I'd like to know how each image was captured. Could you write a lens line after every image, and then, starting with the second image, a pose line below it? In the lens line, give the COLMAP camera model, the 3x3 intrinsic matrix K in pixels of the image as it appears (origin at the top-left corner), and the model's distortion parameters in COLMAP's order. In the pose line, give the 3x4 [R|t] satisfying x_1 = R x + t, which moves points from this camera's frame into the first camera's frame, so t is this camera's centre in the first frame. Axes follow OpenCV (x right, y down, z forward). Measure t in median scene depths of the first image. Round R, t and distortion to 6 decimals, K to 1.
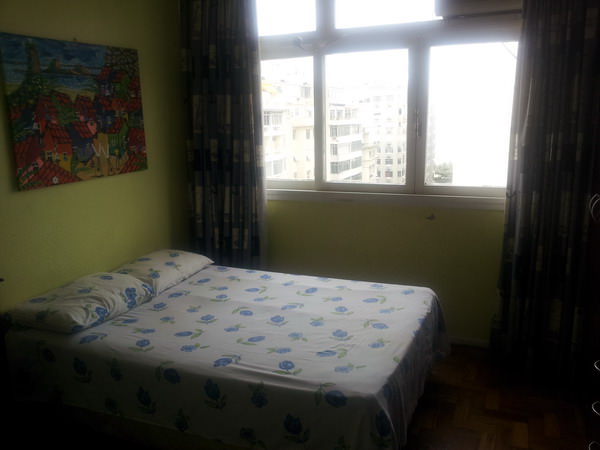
lens RADIAL K [[527.9, 0, 304.7], [0, 527.9, 225.7], [0, 0, 1]] dist [0.032082, -0.117576]
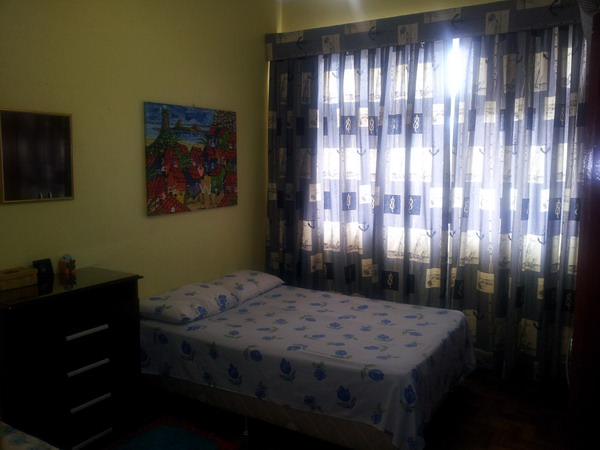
lens RADIAL K [[527.9, 0, 304.7], [0, 527.9, 225.7], [0, 0, 1]] dist [0.032082, -0.117576]
pose [[0.992612, 0.047382, -0.111695, 0.006572], [-0.056390, 0.995285, -0.078916, 0.040733], [0.107429, 0.084631, 0.990604, -0.279128]]
